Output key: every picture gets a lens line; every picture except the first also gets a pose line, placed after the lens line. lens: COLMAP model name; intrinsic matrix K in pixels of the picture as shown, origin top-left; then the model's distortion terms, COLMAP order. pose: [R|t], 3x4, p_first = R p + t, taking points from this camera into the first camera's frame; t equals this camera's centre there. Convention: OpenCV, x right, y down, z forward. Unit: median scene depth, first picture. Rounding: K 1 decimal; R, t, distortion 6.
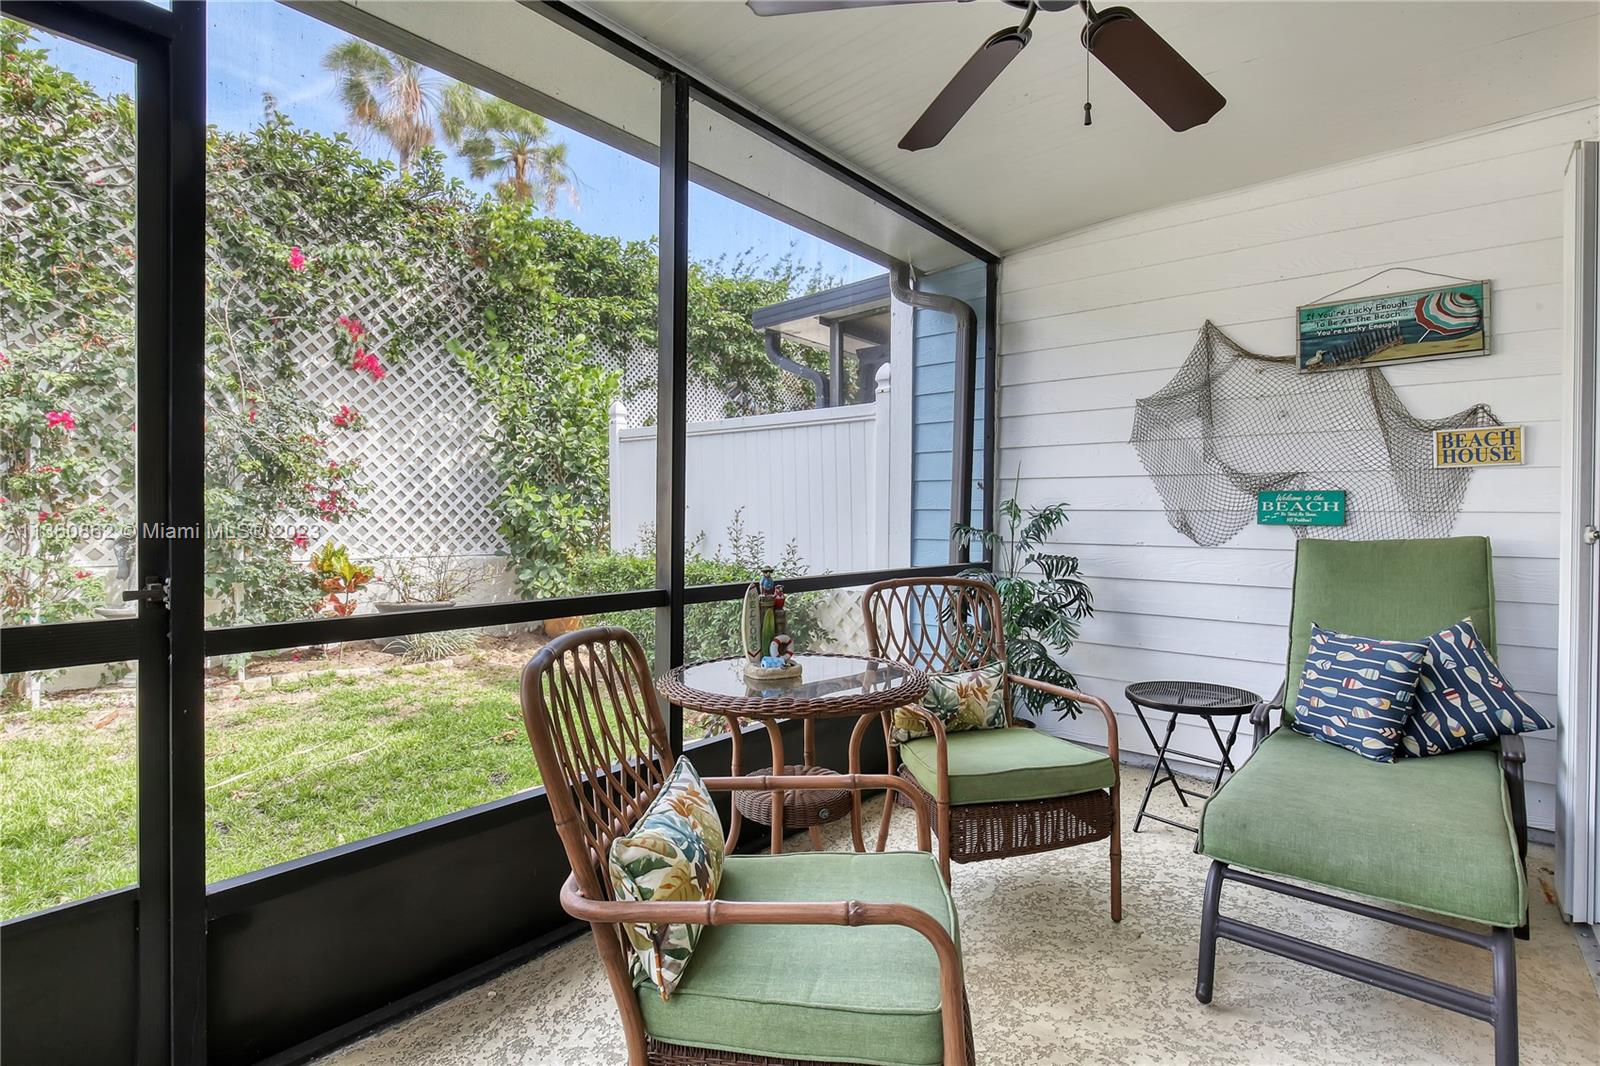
lens RADIAL K [[753.3, 0, 804.0], [0, 753.3, 534.7], [0, 0, 1]] dist [-0.027576, 0.002752]
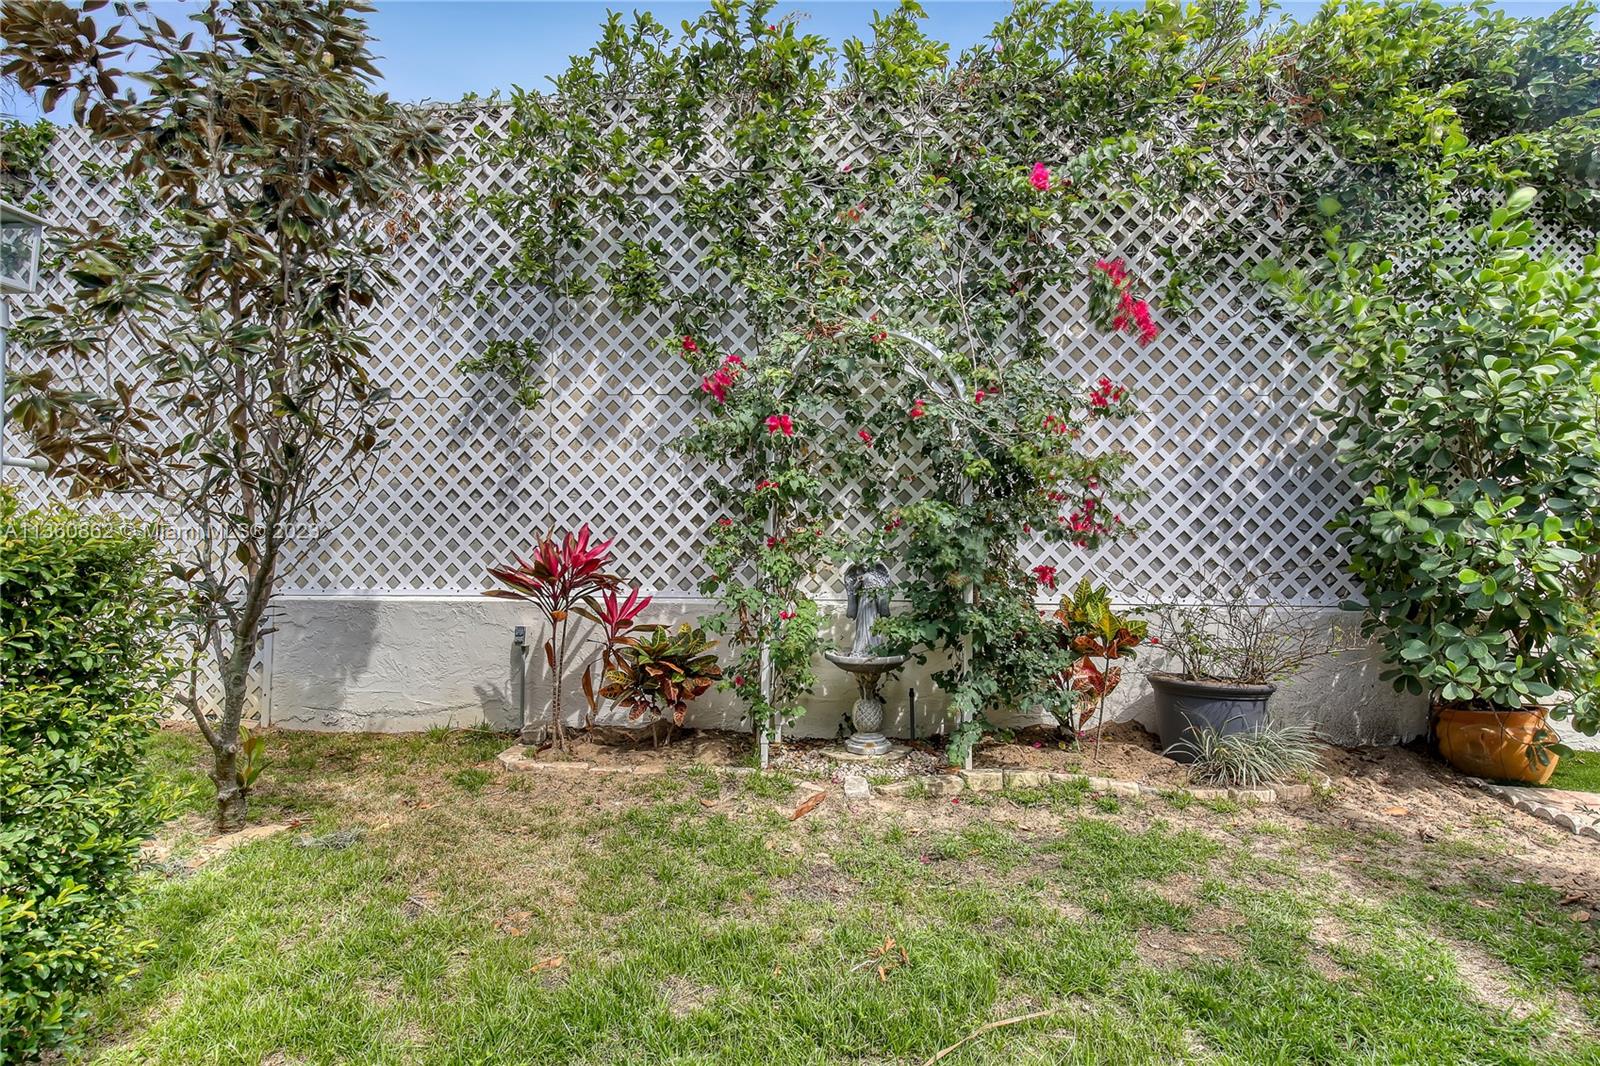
lens RADIAL K [[753.3, 0, 804.0], [0, 753.3, 534.7], [0, 0, 1]] dist [-0.027576, 0.002752]
pose [[0.588998, -0.017062, -0.807955, -0.198383], [-0.020177, 0.999155, -0.035809, -0.001422], [0.807883, 0.037393, 0.588156, 0.331207]]
